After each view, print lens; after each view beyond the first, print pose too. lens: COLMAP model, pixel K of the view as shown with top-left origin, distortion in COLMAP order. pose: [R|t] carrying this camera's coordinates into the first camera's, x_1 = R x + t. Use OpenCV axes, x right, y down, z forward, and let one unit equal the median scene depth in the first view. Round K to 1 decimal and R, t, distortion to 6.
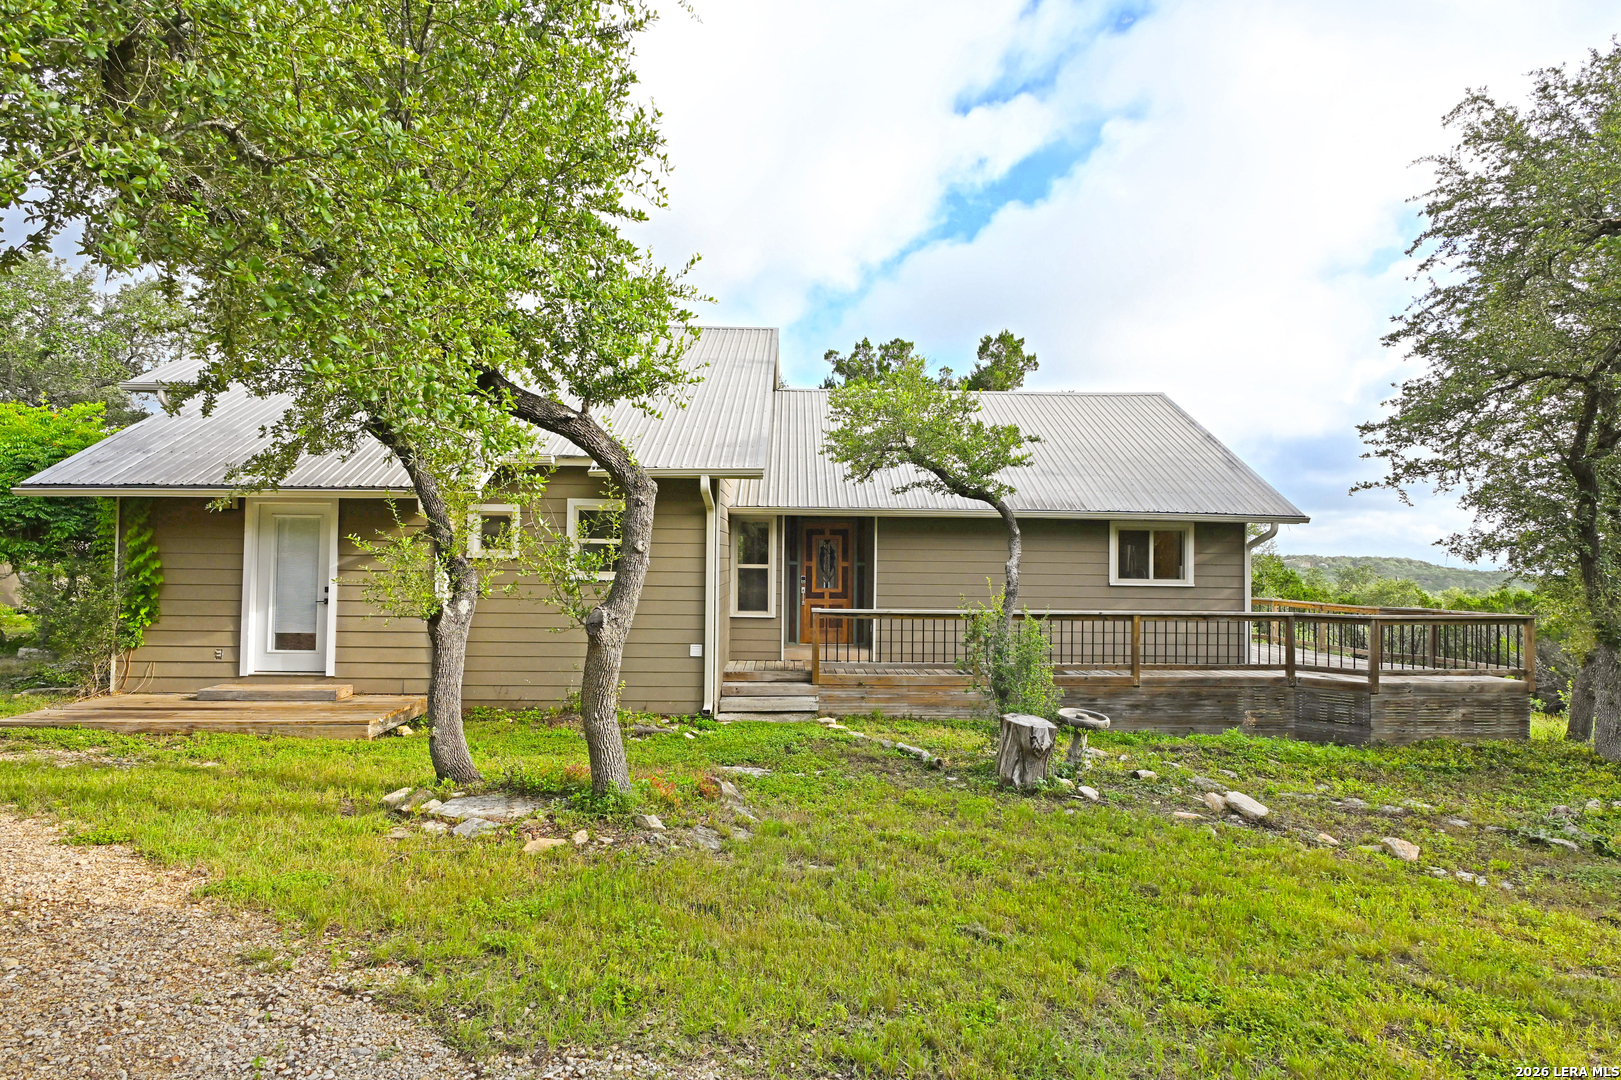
lens RADIAL K [[821.8, 0, 800.4], [0, 821.8, 512.2], [0, 0, 1]] dist [0.000361, -0.000710]
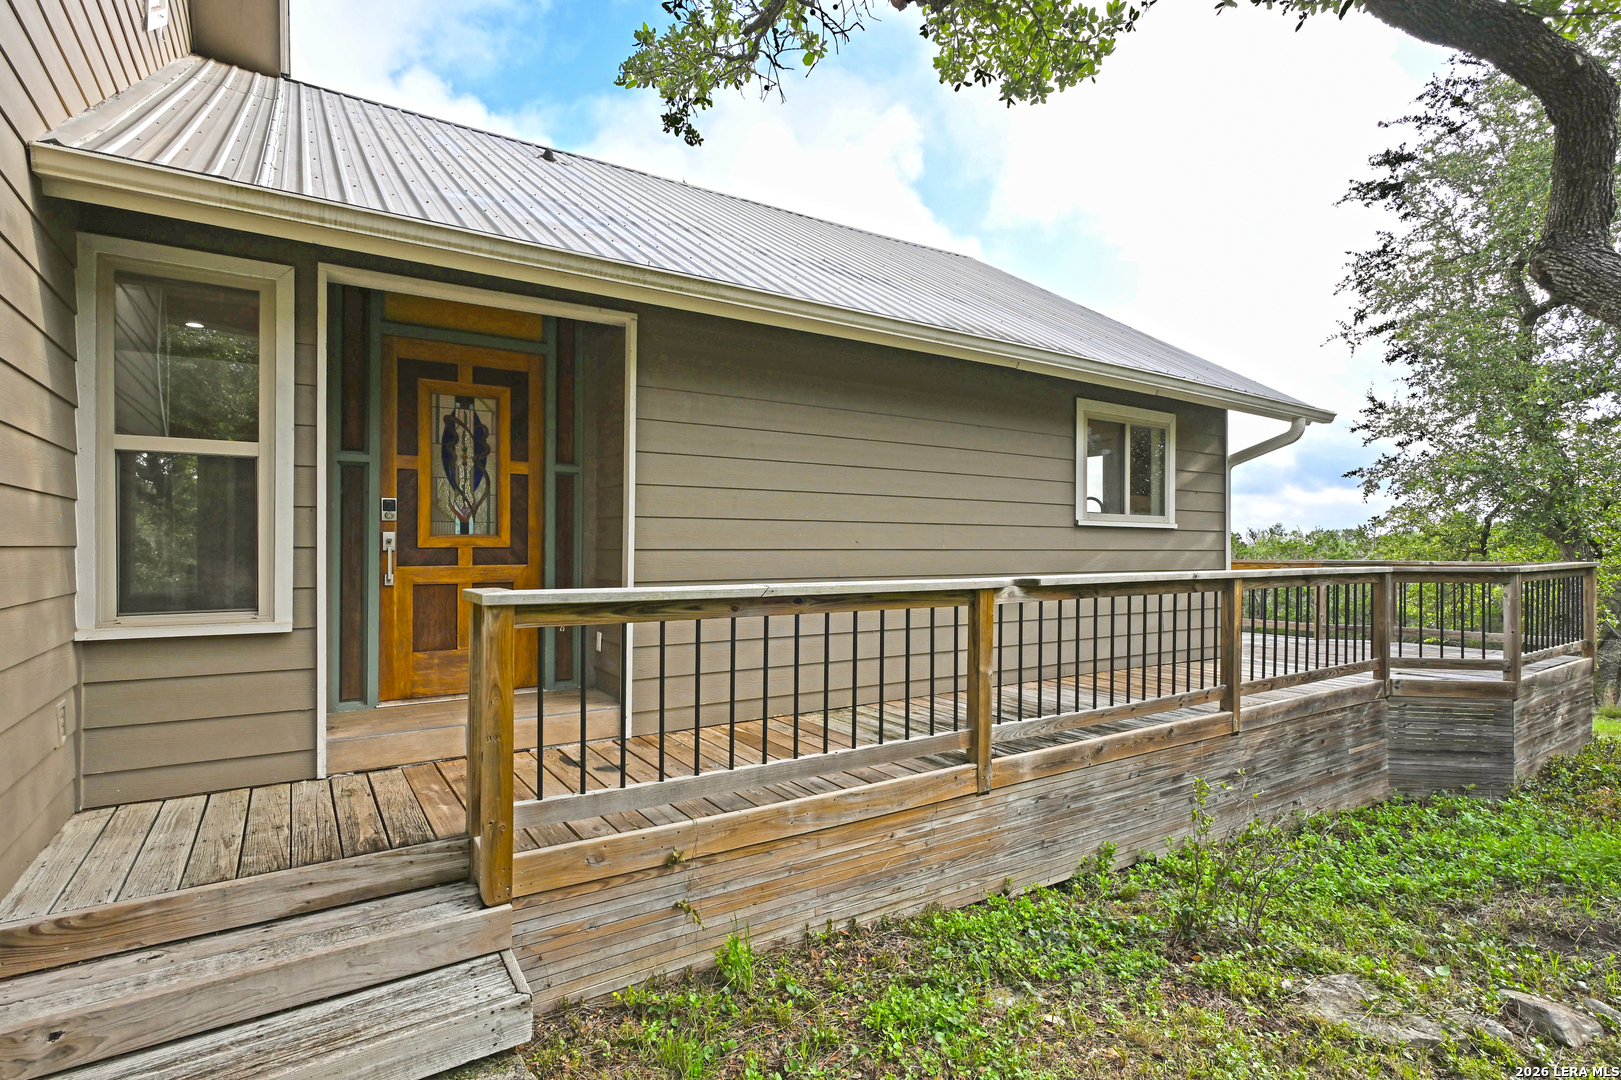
lens RADIAL K [[805.4, 0, 810.5], [0, 805.4, 540.0], [0, 0, 1]] dist [0.001402, 0.002683]
pose [[0.850131, -0.003657, 0.526559, -0.024708], [-0.023297, 0.998736, 0.044549, 0.081421], [-0.526056, -0.050139, 0.848970, 0.679603]]
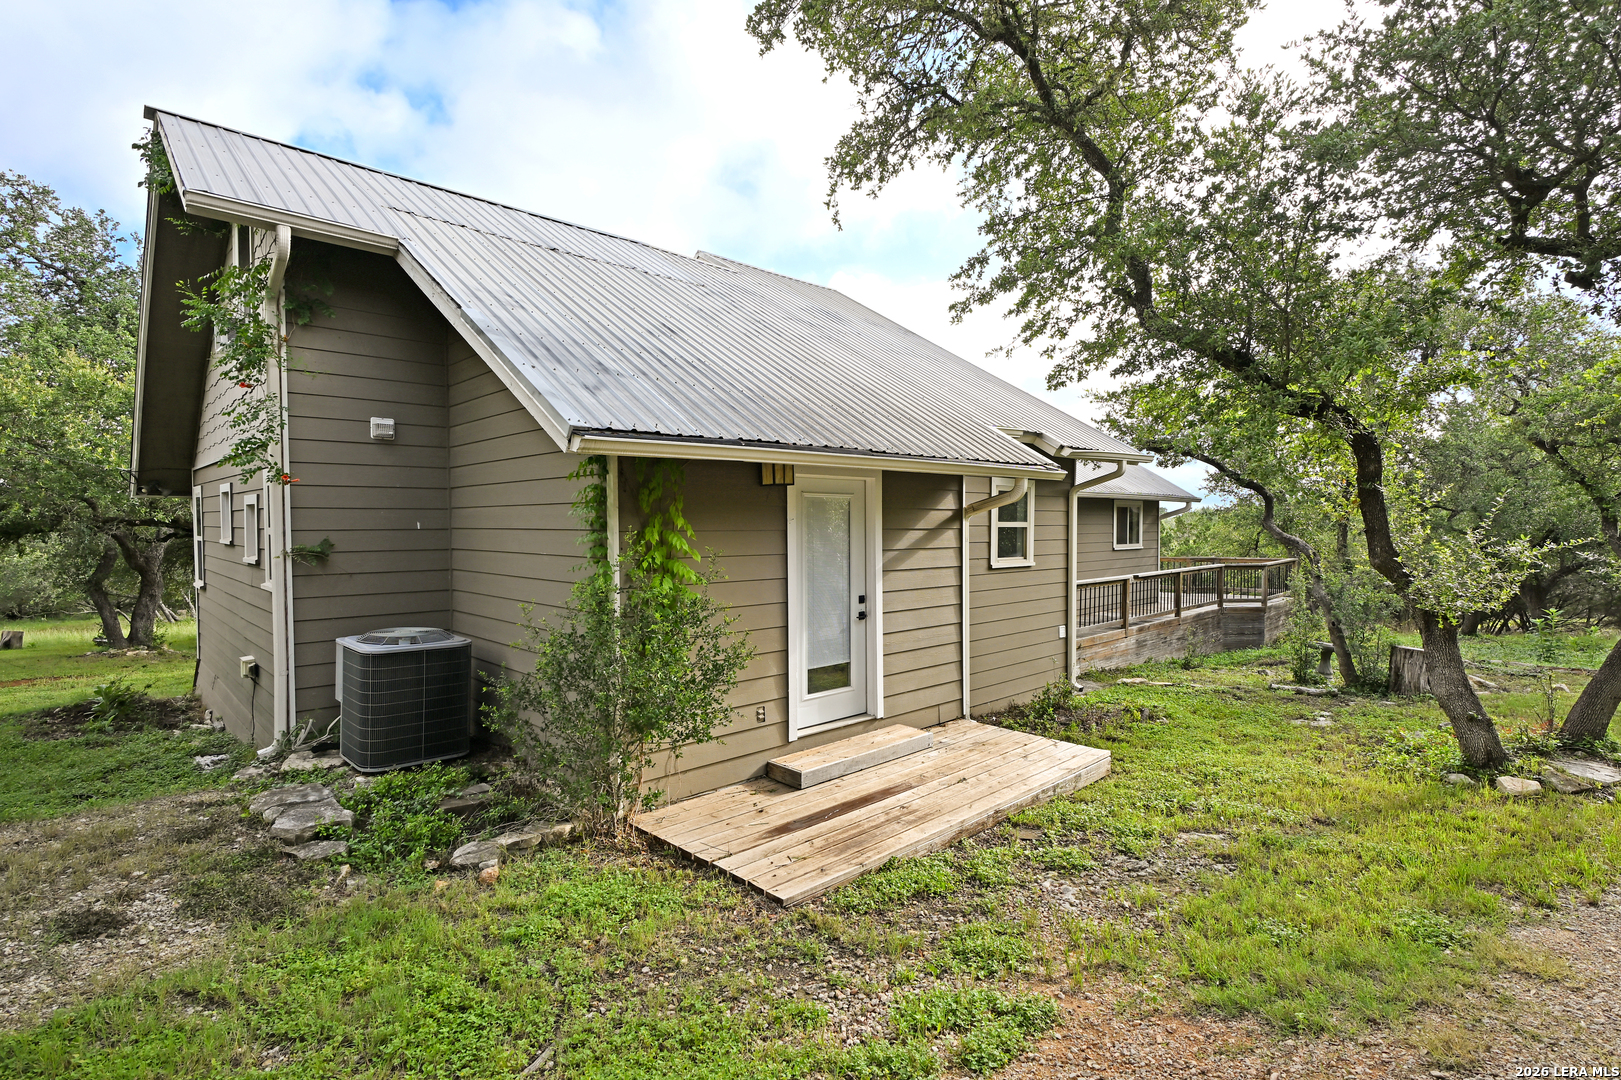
lens RADIAL K [[785.6, 0, 804.7], [0, 785.6, 550.4], [0, 0, 1]] dist [0.004191, 0.000832]
pose [[0.745887, -0.037702, 0.665004, -0.828200], [-0.024107, 0.996215, 0.083518, -0.002464], [-0.665636, -0.078326, 0.742155, 0.416274]]
